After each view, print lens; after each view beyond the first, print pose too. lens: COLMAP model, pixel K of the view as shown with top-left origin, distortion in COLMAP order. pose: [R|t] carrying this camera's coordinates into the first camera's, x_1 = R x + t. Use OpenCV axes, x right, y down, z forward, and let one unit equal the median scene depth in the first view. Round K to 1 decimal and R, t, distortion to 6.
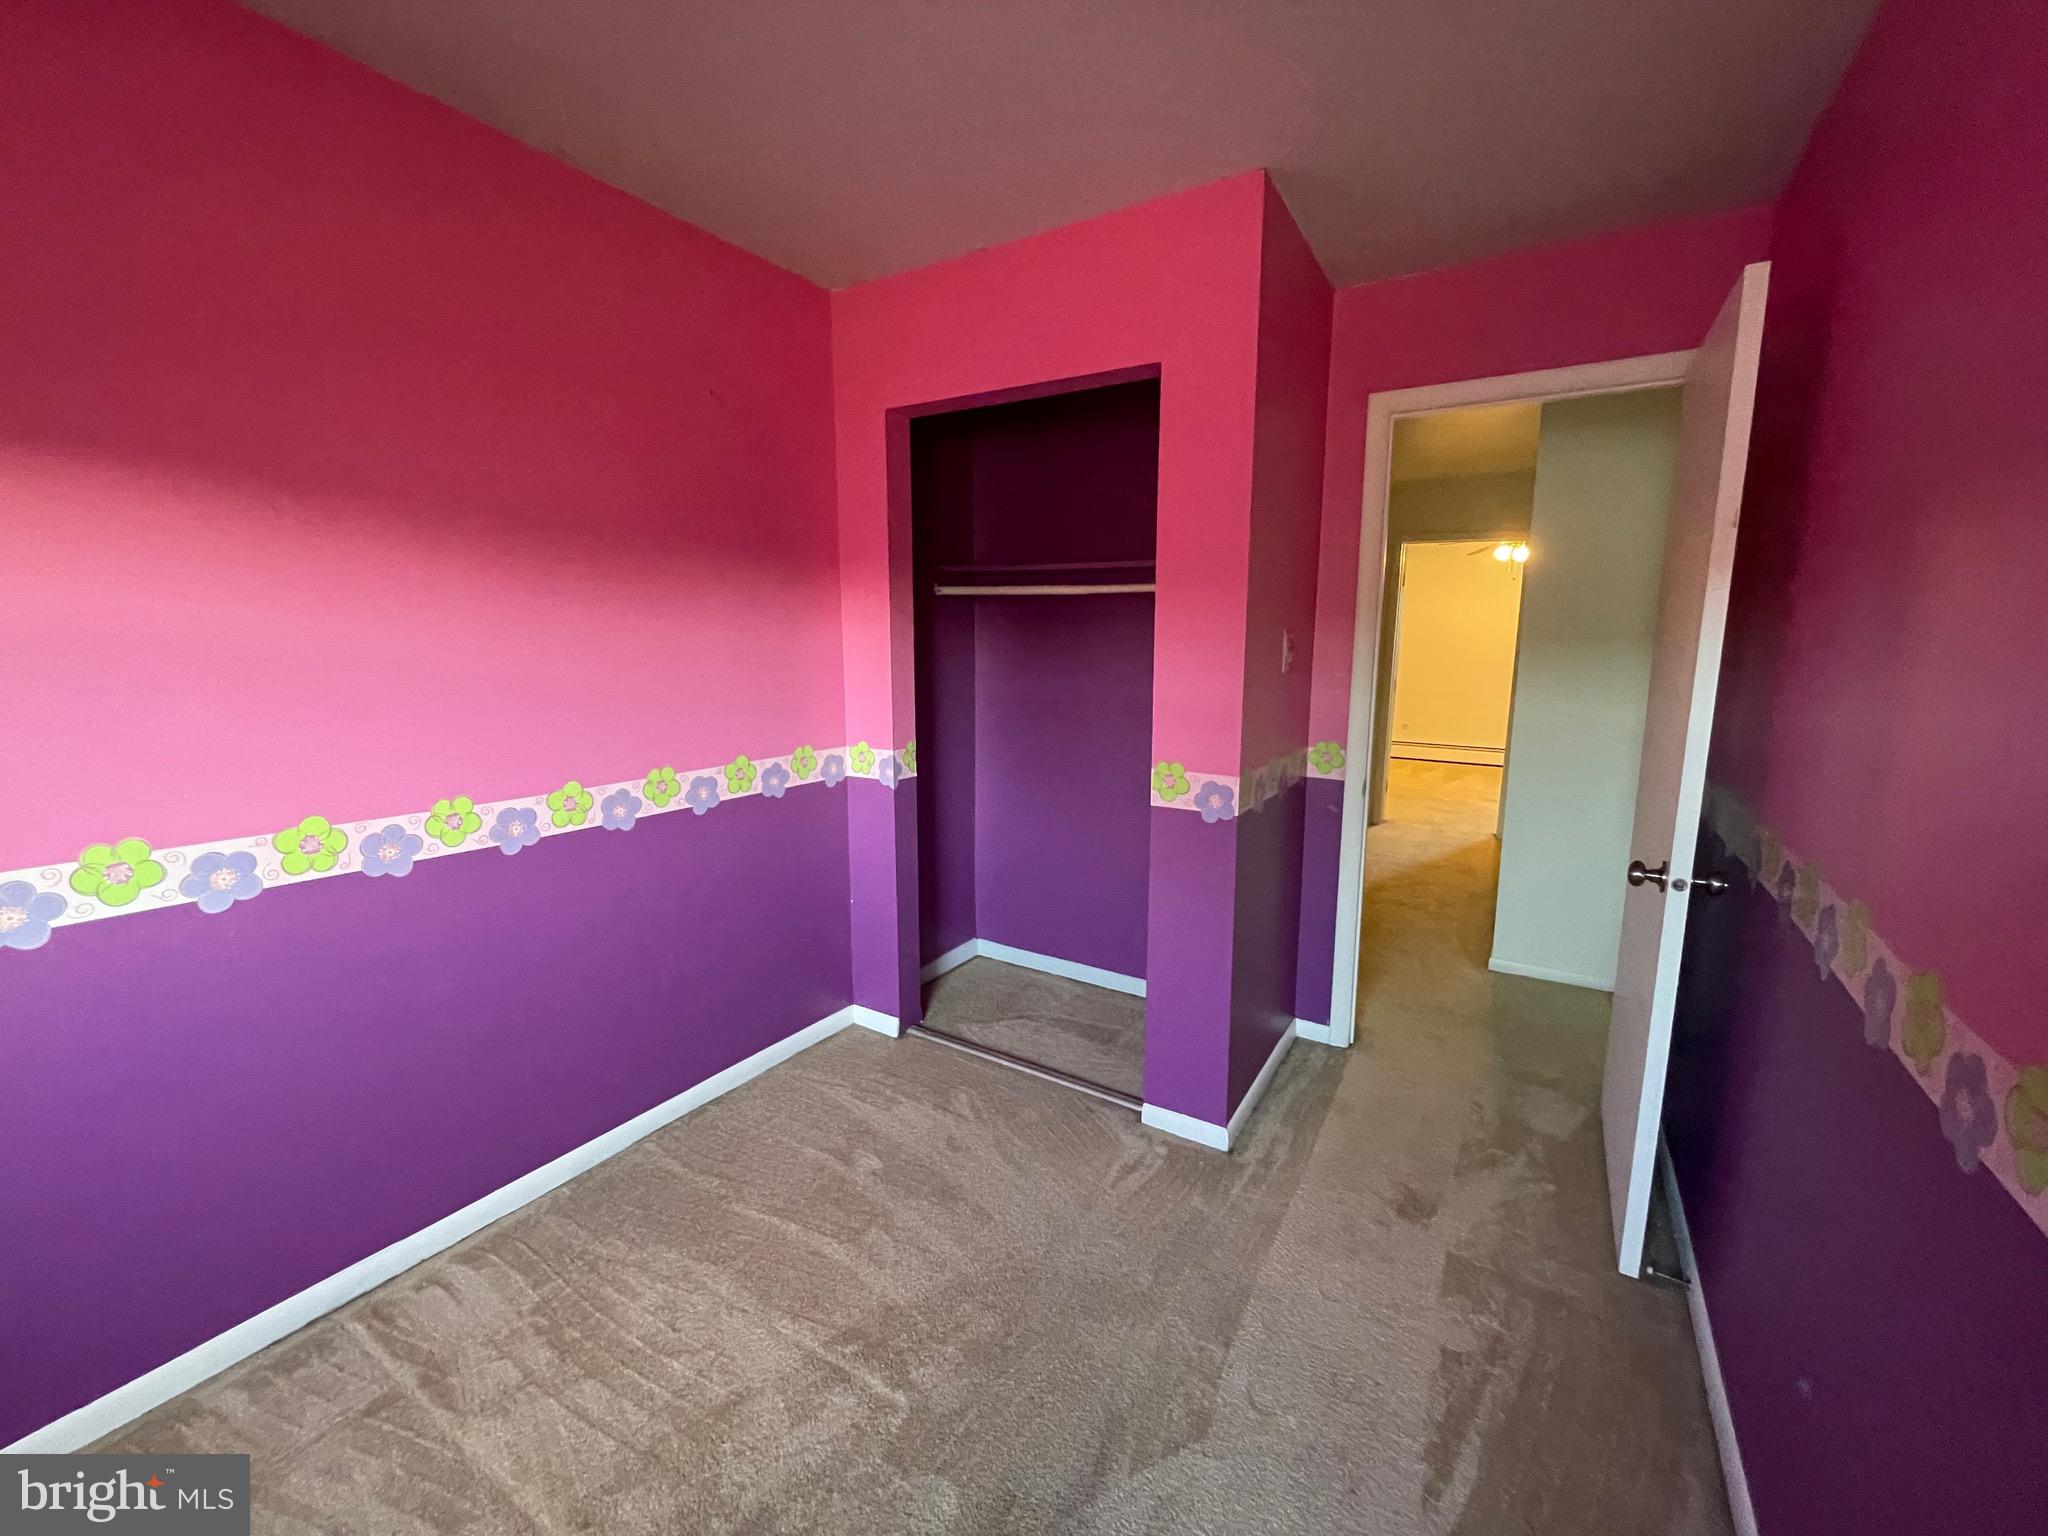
lens RADIAL K [[828.8, 0, 1027.9], [0, 828.8, 765.0], [0, 0, 1]] dist [-0.001712, -0.000153]
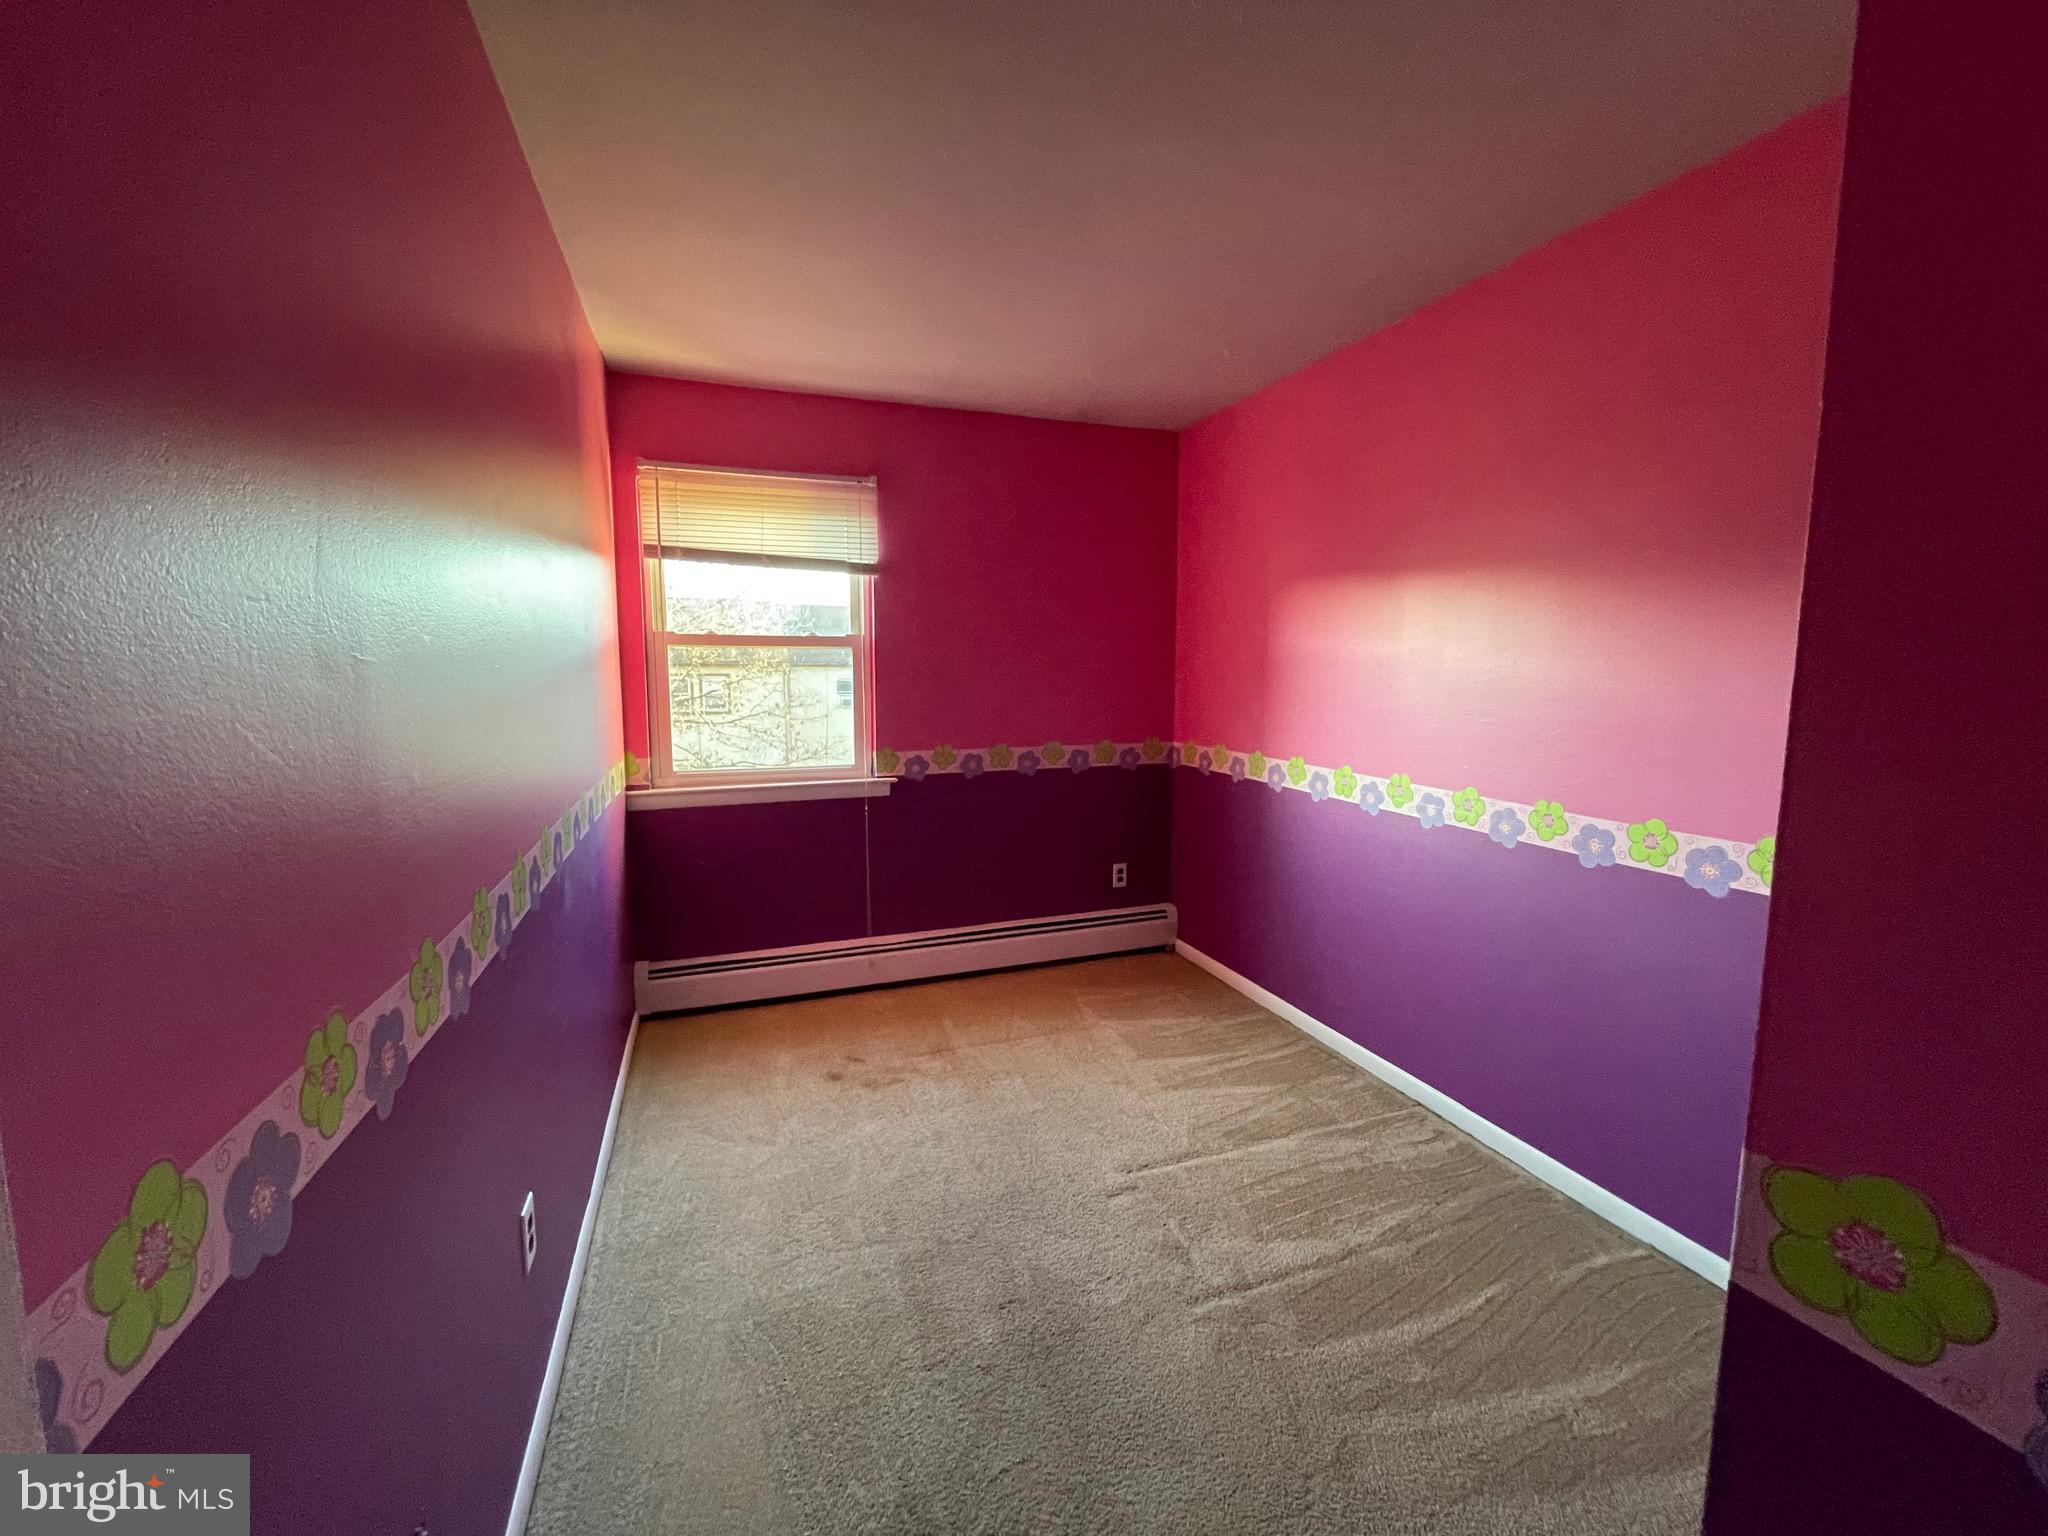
lens RADIAL K [[828.8, 0, 1030.2], [0, 828.8, 759.7], [0, 0, 1]] dist [-0.001712, -0.000153]
pose [[-0.612790, 0.088065, -0.785323, 0.709760], [-0.128306, 0.969497, 0.208836, -0.173505], [0.779760, 0.228734, -0.582799, 1.126467]]
